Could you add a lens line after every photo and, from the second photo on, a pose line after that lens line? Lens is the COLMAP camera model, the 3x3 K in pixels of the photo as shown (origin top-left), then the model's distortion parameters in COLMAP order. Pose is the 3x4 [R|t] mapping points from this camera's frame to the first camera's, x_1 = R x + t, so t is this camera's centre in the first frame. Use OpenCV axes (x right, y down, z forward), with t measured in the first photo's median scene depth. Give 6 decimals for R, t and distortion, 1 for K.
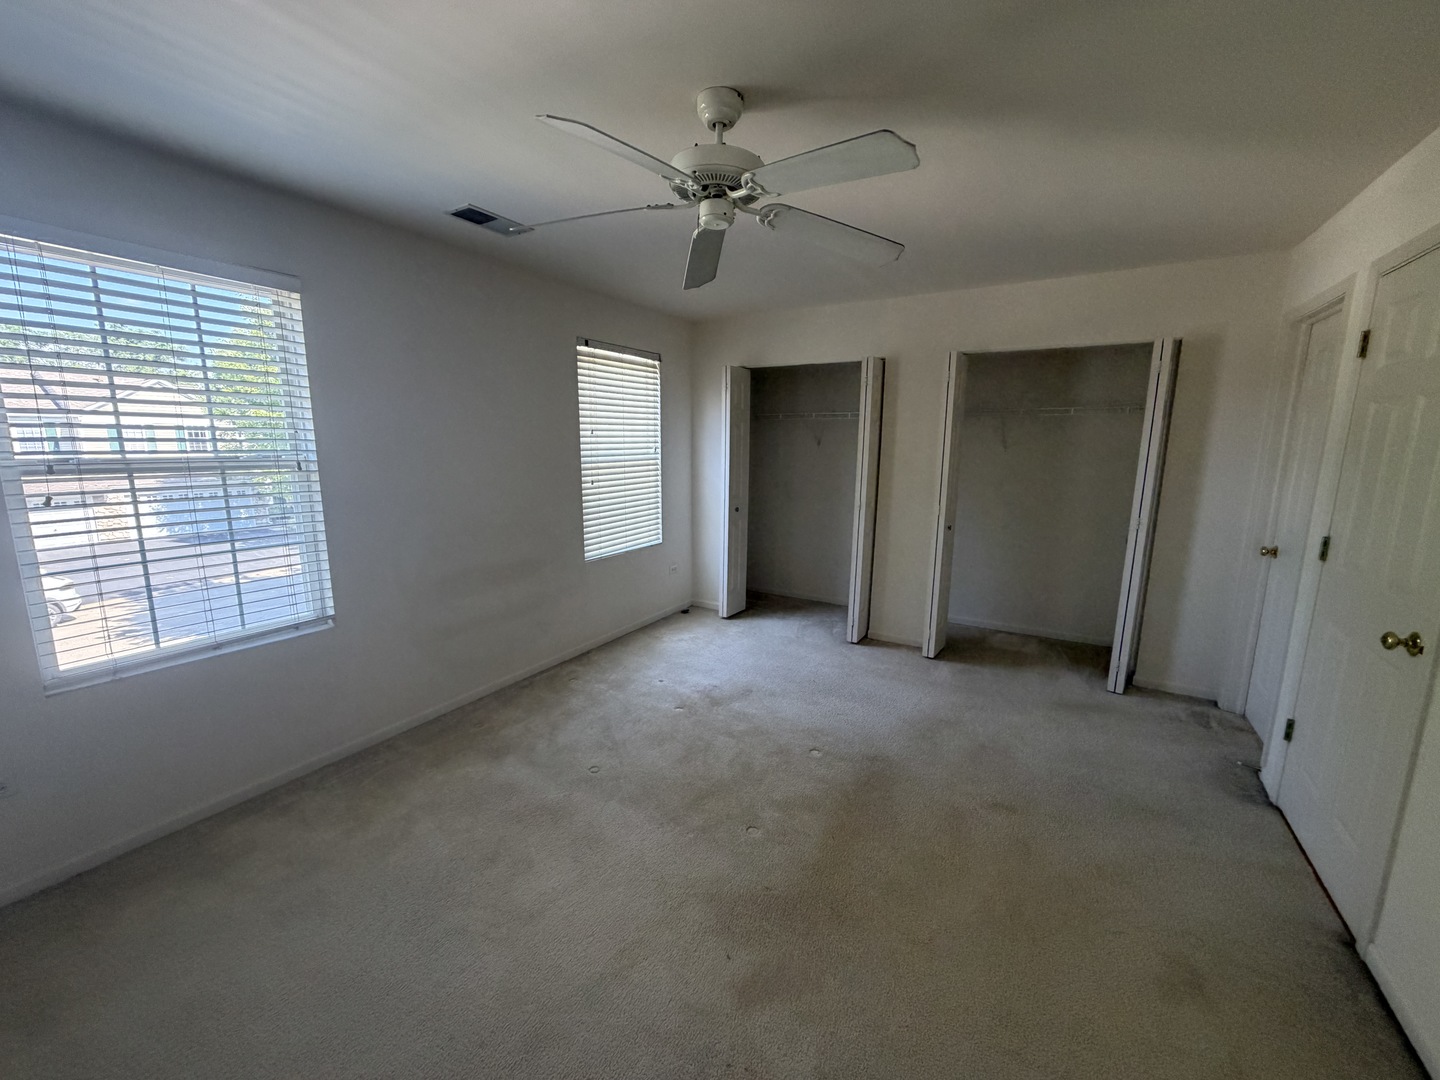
lens RADIAL K [[579.4, 0, 718.6], [0, 579.4, 537.3], [0, 0, 1]] dist [0.005459, -0.000720]
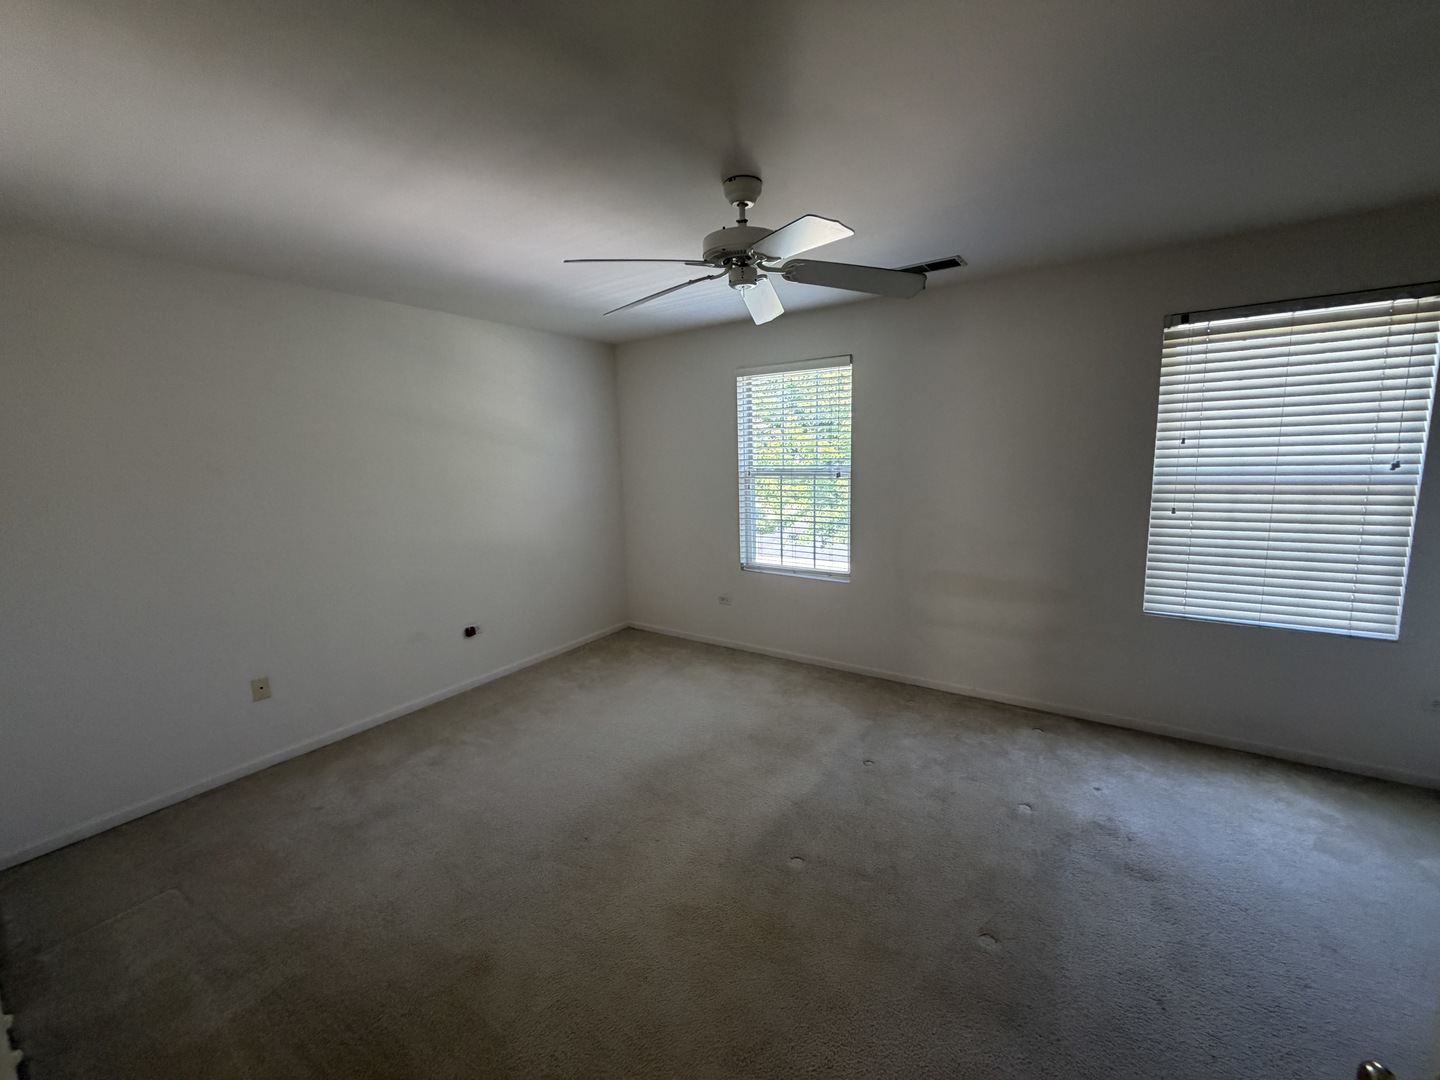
lens RADIAL K [[579.4, 0, 727.6], [0, 579.4, 545.2], [0, 0, 1]] dist [0.005459, -0.000720]
pose [[-0.060411, 0.148681, -0.987038, 0.564806], [-0.144540, 0.977119, 0.156034, -0.088666], [0.987653, 0.152092, -0.037538, 0.502948]]
